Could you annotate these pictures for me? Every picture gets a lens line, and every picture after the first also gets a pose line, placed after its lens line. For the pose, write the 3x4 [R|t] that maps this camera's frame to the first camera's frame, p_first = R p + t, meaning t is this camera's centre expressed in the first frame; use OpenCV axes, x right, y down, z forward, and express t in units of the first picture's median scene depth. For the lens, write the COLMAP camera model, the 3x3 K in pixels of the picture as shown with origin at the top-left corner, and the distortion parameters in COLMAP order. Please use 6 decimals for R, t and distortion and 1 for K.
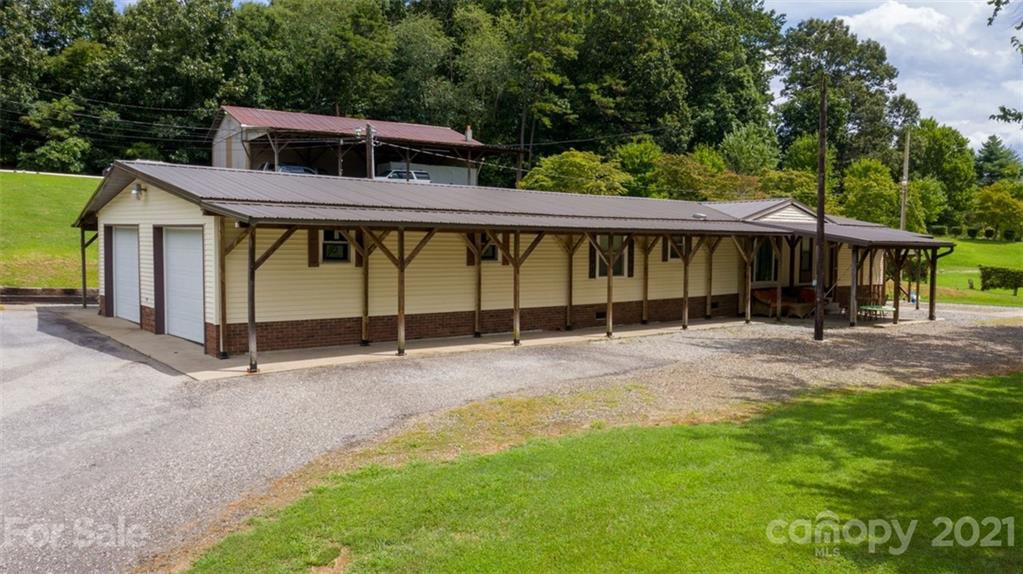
lens RADIAL K [[783.0, 0, 511.5], [0, 783.0, 287.0], [0, 0, 1]] dist [-0.009421, -0.000173]
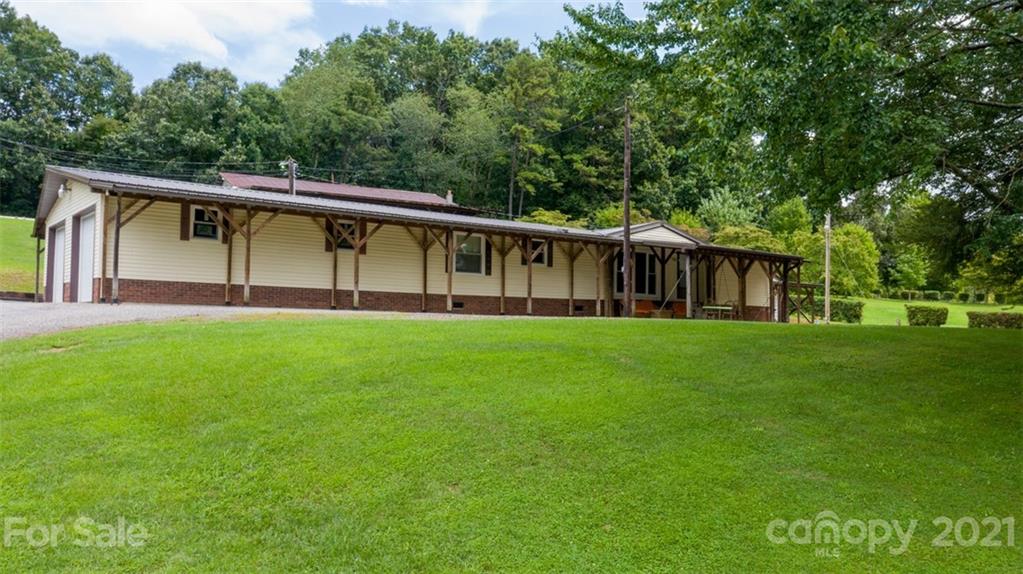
lens RADIAL K [[807.3, 0, 516.4], [0, 807.3, 287.4], [0, 0, 1]] dist [-0.011535, 0.003882]
pose [[0.998710, -0.002125, -0.050732, 0.088386], [-0.003792, 0.993213, -0.116248, 0.050312], [0.050634, 0.116290, 0.991924, -0.066335]]
